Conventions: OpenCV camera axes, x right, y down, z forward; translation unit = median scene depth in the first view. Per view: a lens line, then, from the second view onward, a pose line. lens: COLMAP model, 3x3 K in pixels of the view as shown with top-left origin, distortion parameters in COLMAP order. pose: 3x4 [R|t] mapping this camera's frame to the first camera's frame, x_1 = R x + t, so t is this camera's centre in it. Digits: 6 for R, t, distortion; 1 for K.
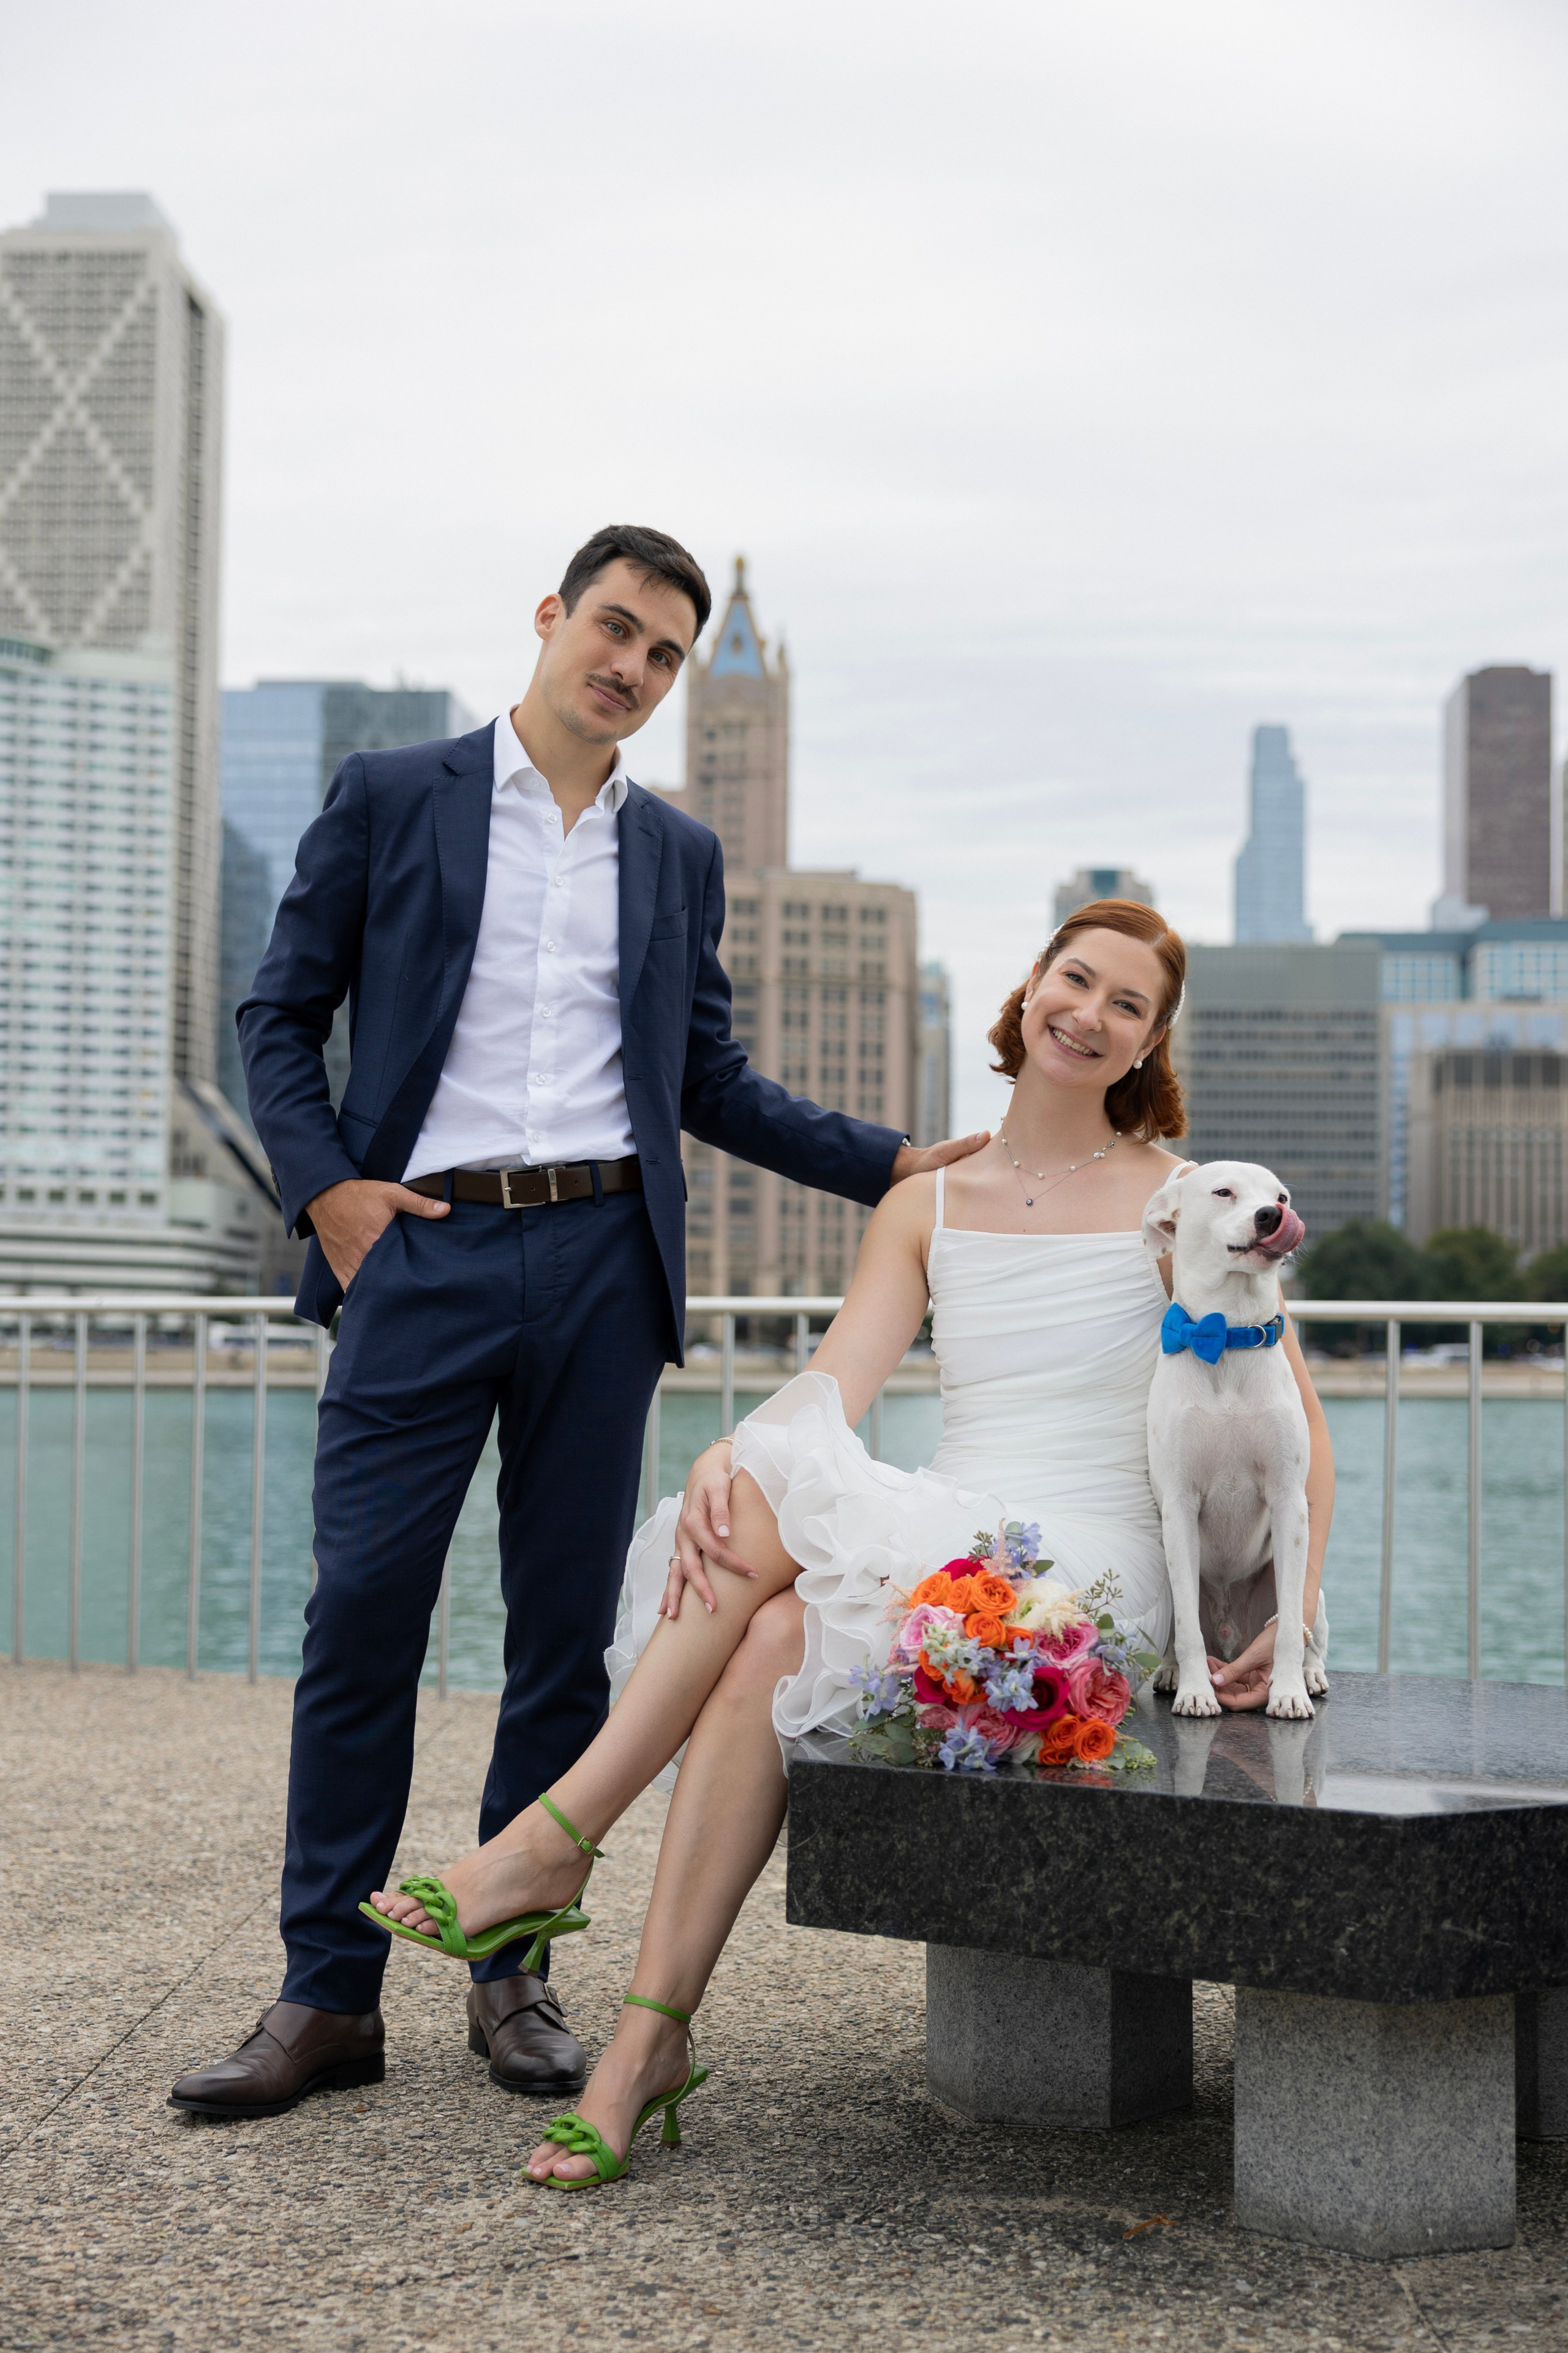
lens RADIAL K [[3182.2, 0, 784.0], [0, 3182.2, 1176.5], [0, 0, 1]] dist [0.019144, 0.019192]
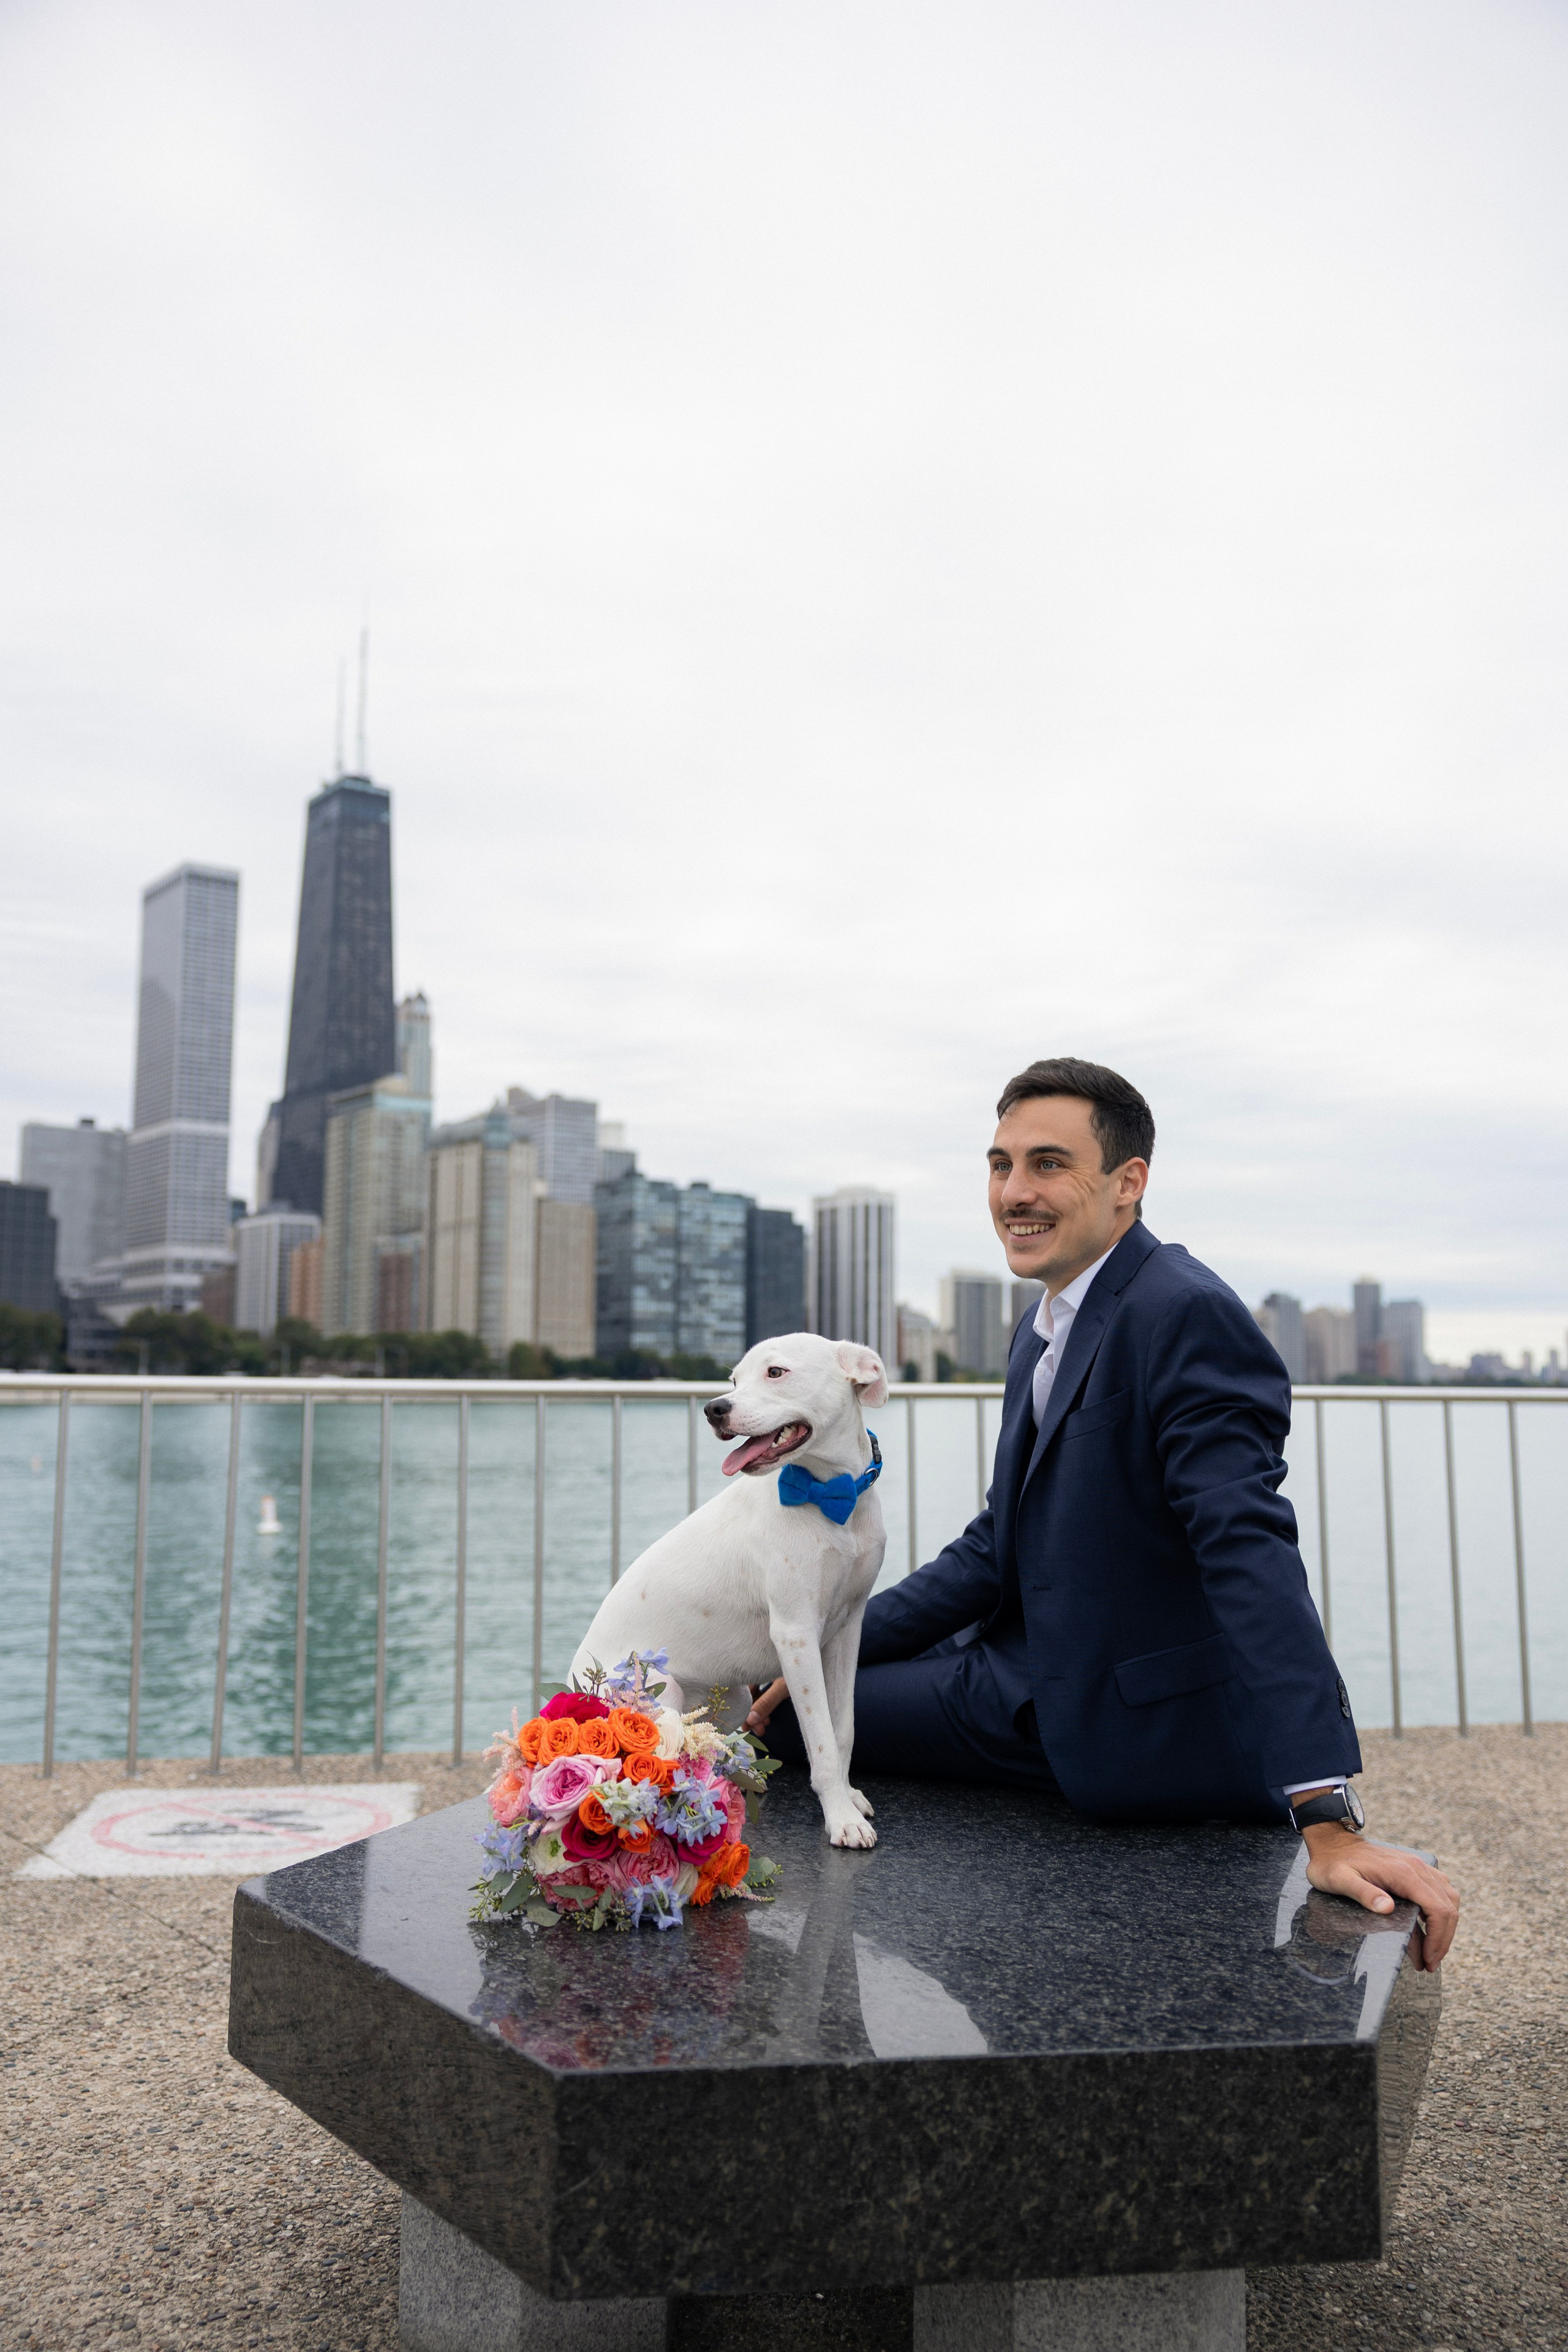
lens RADIAL K [[1913.1, 0, 784.0], [0, 1913.1, 1176.0], [0, 0, 1]] dist [-0.001266, -0.001490]
pose [[0.762697, 0.064246, 0.643558, -0.253533], [-0.034139, 0.997666, -0.059139, -0.003346], [-0.645855, 0.023135, 0.763110, 0.597433]]
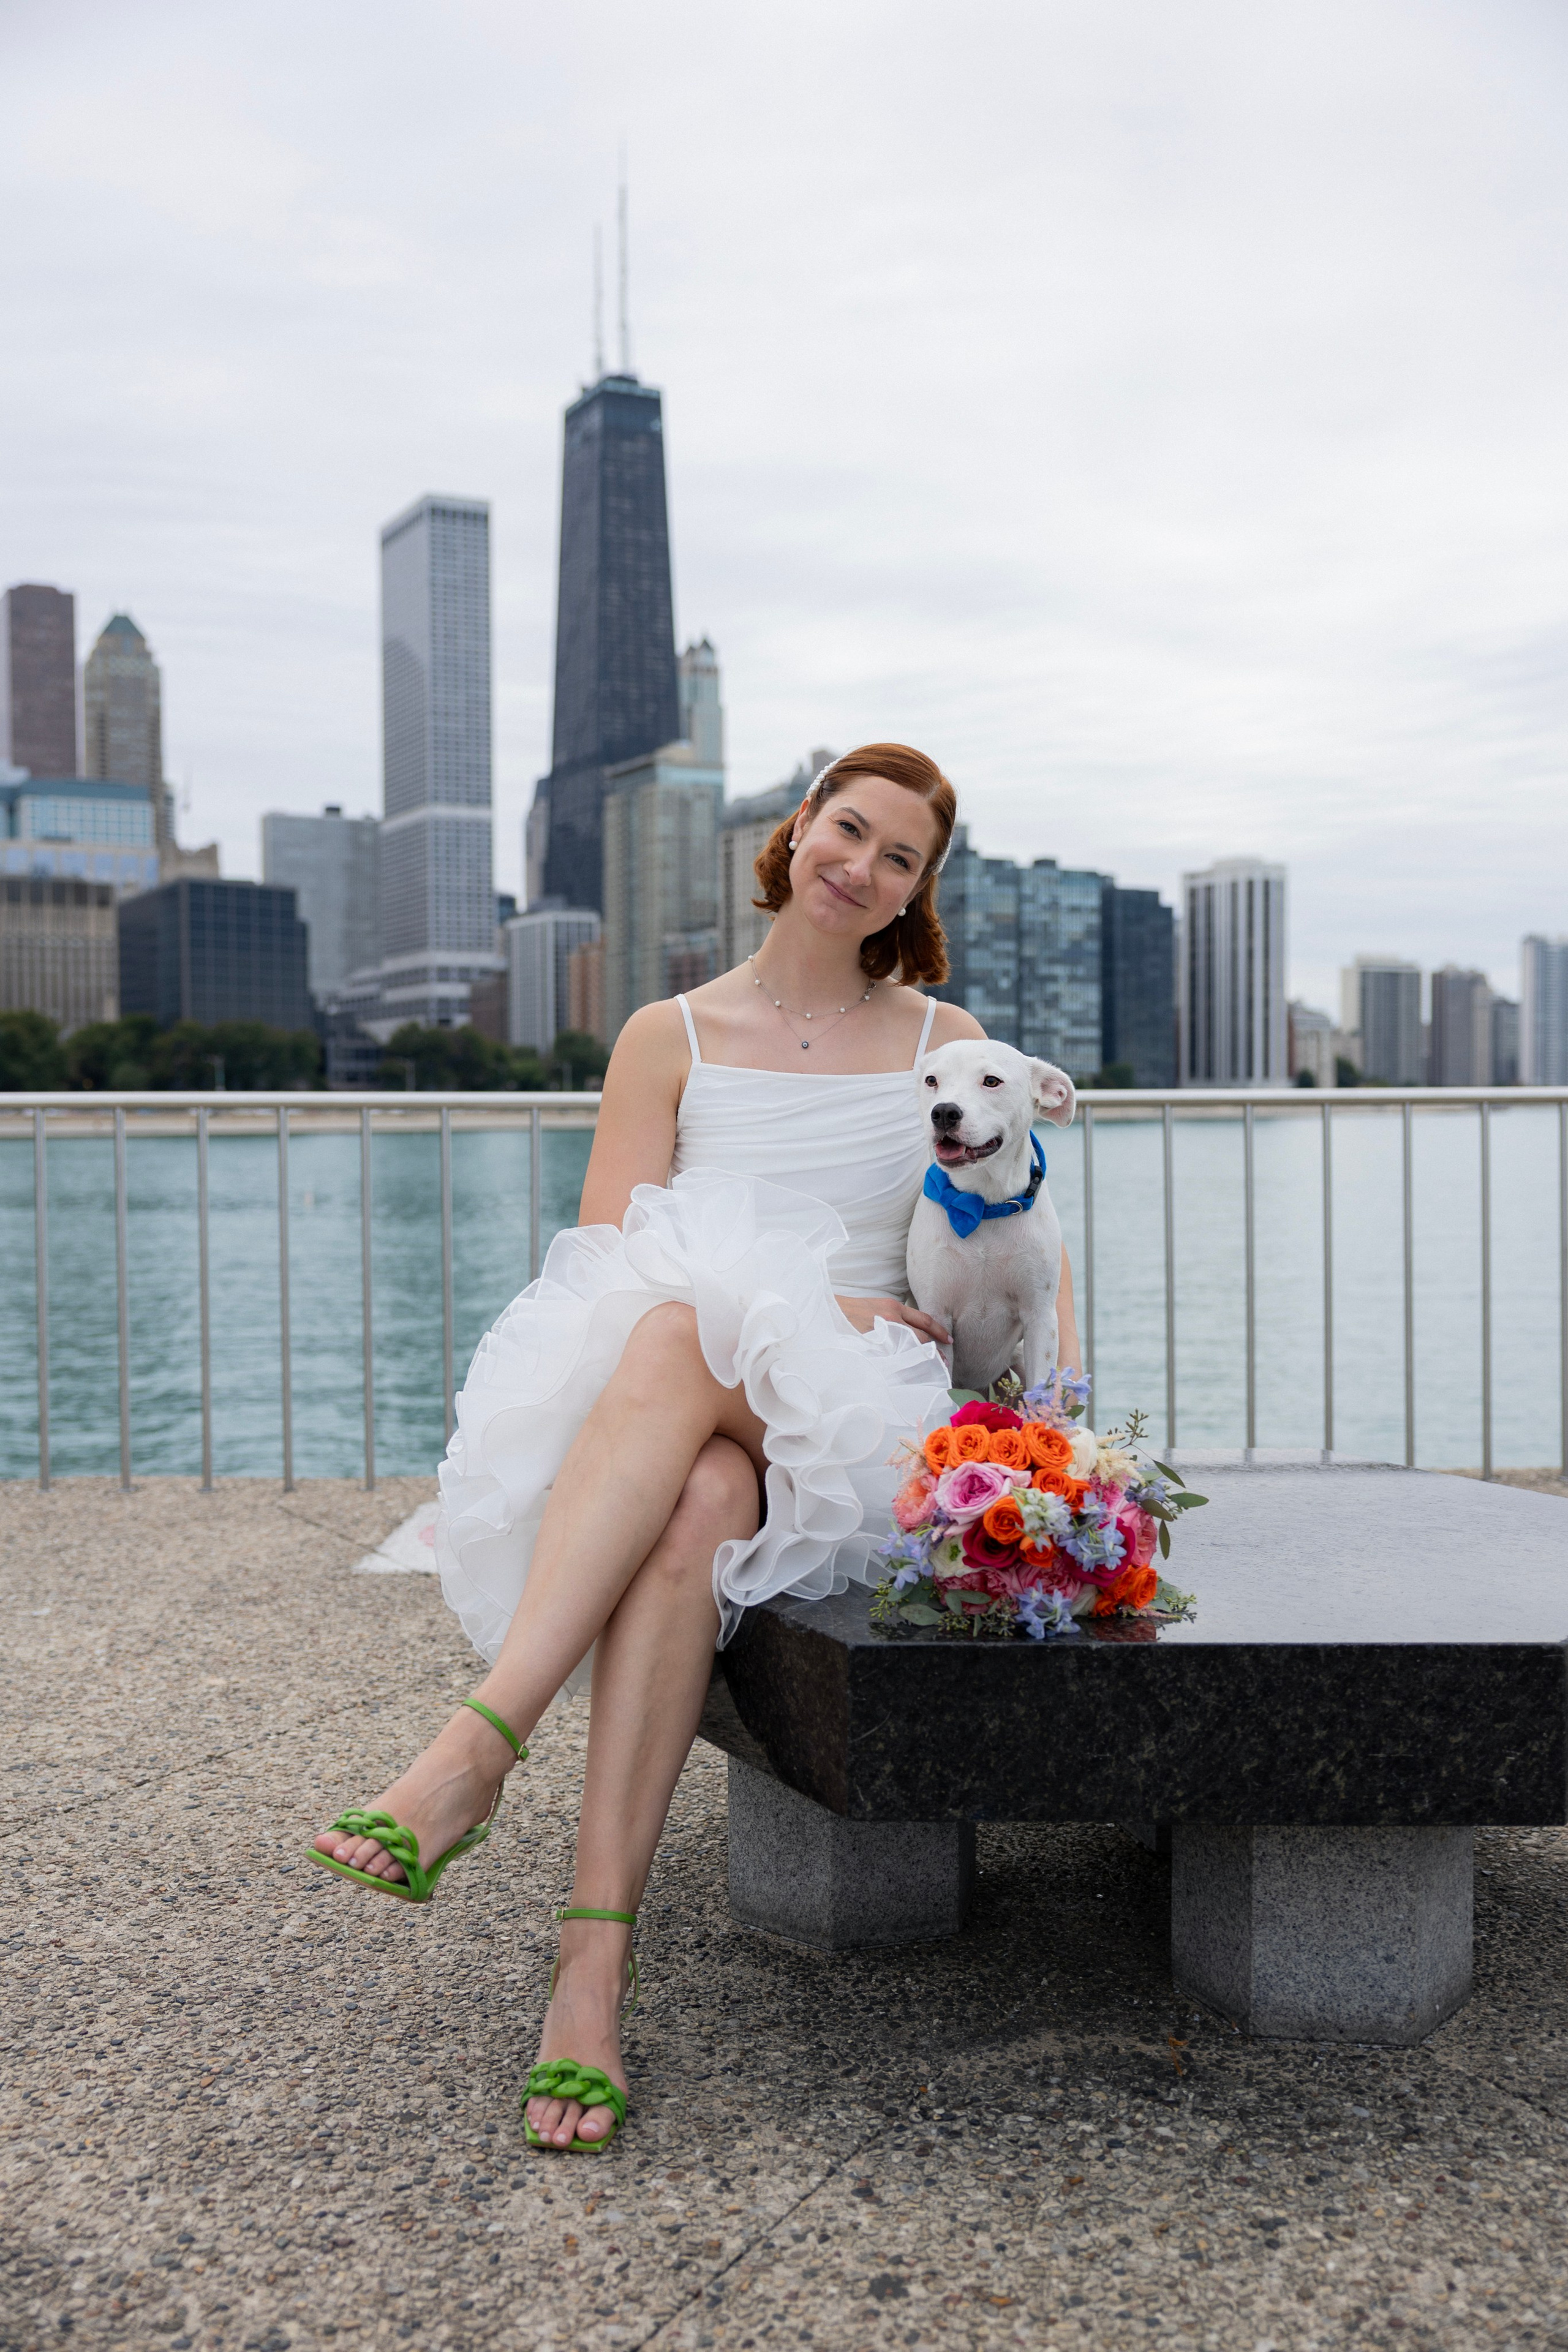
lens RADIAL K [[2286.6, 0, 784.0], [0, 2286.6, 1176.0], [0, 0, 1]] dist [0.007578, -0.001805]
pose [[0.855543, -0.033030, 0.516677, -0.338160], [-0.012656, 0.996330, 0.084651, -0.005883], [-0.517577, -0.078962, 0.851985, 0.447616]]
